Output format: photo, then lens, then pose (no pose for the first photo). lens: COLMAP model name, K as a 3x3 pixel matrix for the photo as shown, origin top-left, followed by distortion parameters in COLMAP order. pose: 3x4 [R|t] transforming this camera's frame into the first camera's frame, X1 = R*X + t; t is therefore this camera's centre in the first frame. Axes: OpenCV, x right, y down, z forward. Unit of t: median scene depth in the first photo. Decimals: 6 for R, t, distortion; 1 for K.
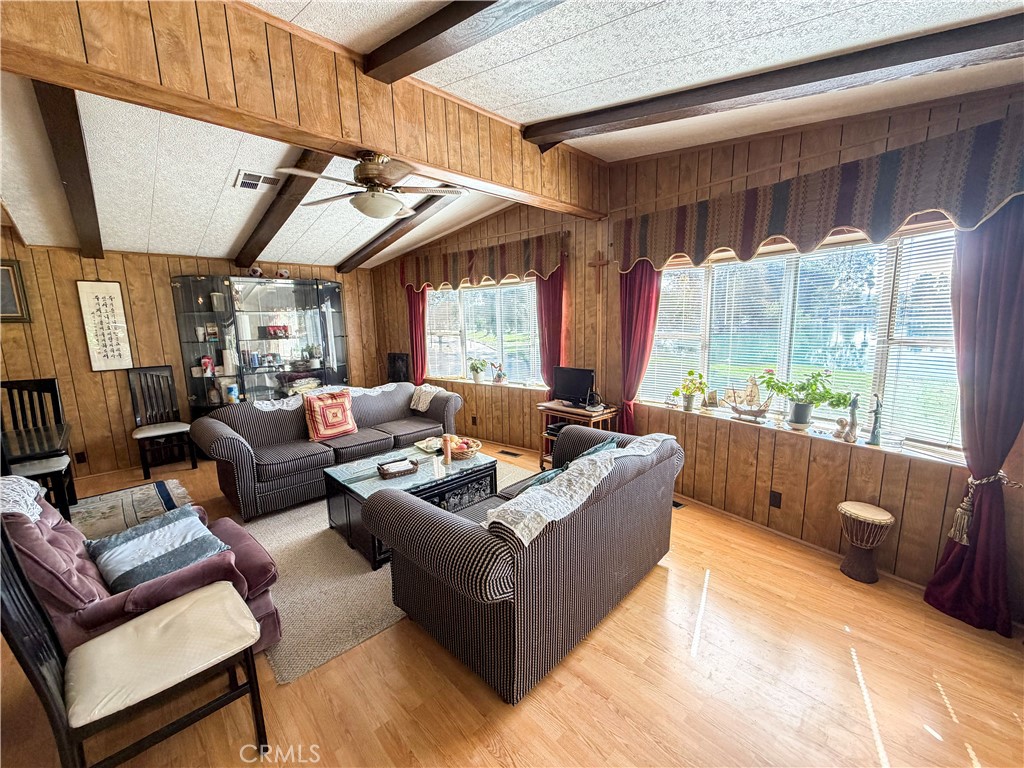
lens RADIAL K [[409.1, 0, 509.5], [0, 409.1, 385.4], [0, 0, 1]] dist [-0.000664, 0.000363]
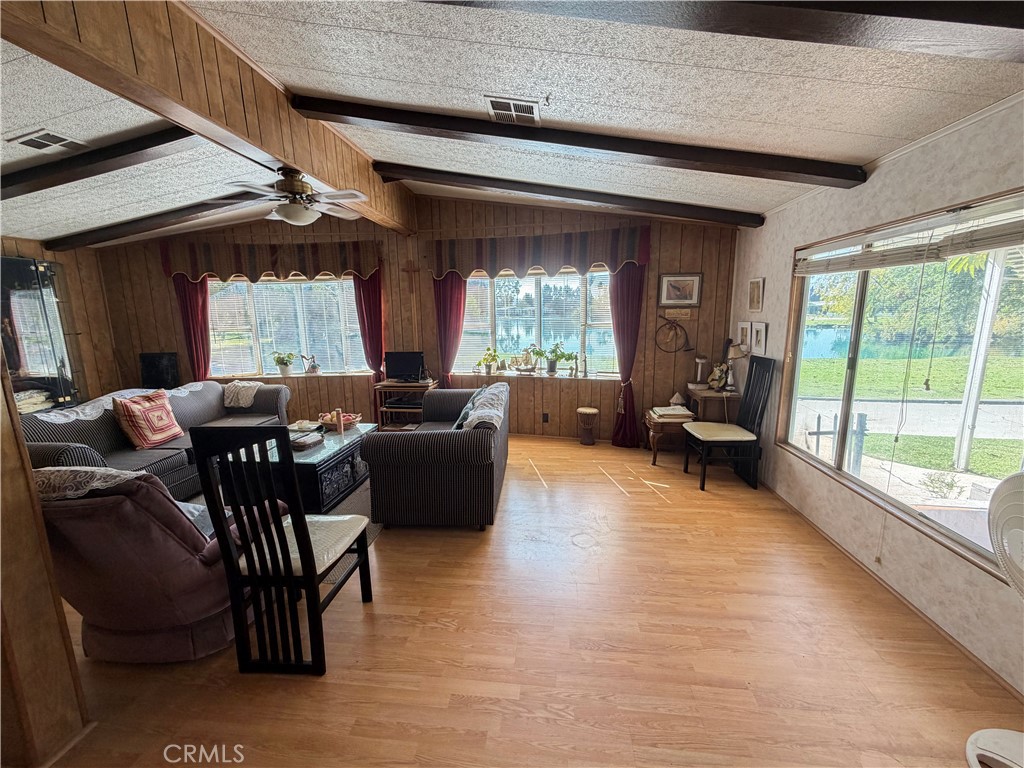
lens RADIAL K [[409.1, 0, 515.3], [0, 409.1, 386.0], [0, 0, 1]] dist [-0.000664, 0.000363]
pose [[0.762379, -0.105094, 0.638540, -0.470123], [0.100972, 0.993958, 0.043035, 0.050404], [-0.639205, 0.031665, 0.768385, -0.219170]]
